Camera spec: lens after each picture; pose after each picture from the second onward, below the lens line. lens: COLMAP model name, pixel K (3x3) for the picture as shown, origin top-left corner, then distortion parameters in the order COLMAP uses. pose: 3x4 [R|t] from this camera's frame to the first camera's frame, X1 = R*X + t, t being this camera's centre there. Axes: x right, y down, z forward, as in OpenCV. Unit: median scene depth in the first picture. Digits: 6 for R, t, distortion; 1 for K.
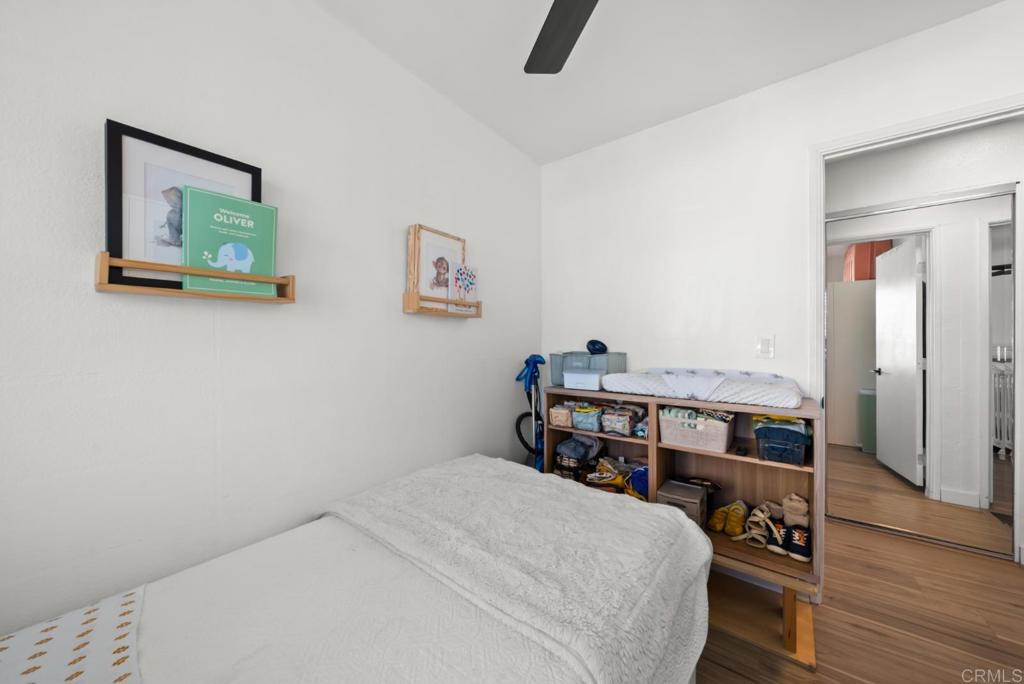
lens RADIAL K [[355.0, 0, 511.3], [0, 355.0, 339.9], [0, 0, 1]] dist [-0.002997, -0.000199]
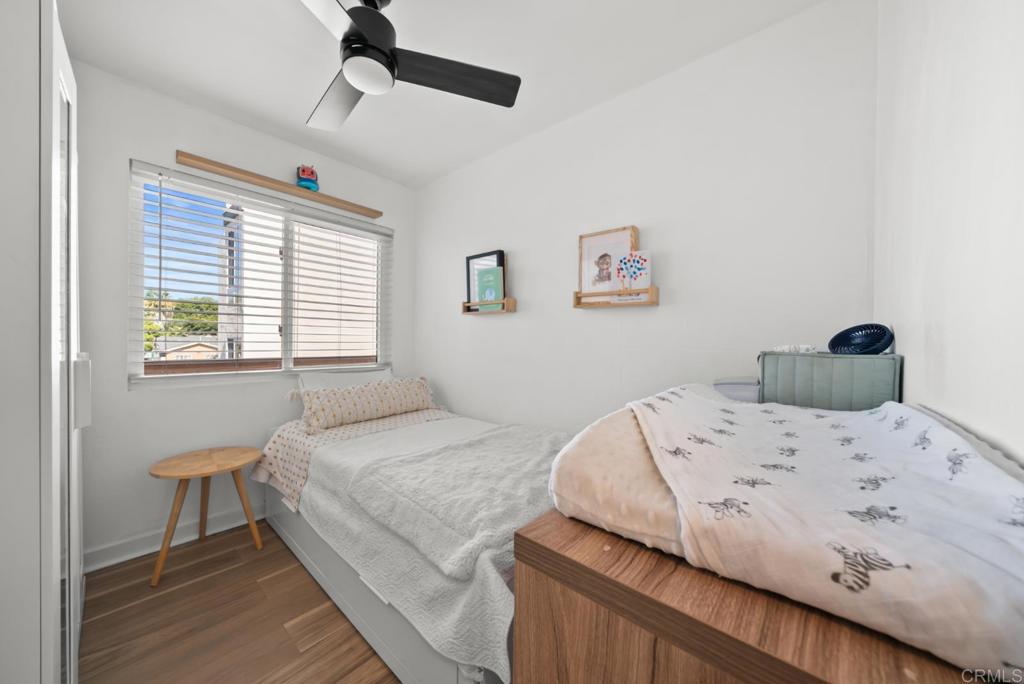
lens RADIAL K [[355.0, 0, 511.6], [0, 355.0, 343.4], [0, 0, 1]] dist [-0.002997, -0.000199]
pose [[-0.059308, -0.000284, -0.998240, 0.881923], [-0.019572, 0.999808, 0.000878, 0.044123], [0.998048, 0.019590, -0.059302, 0.764433]]
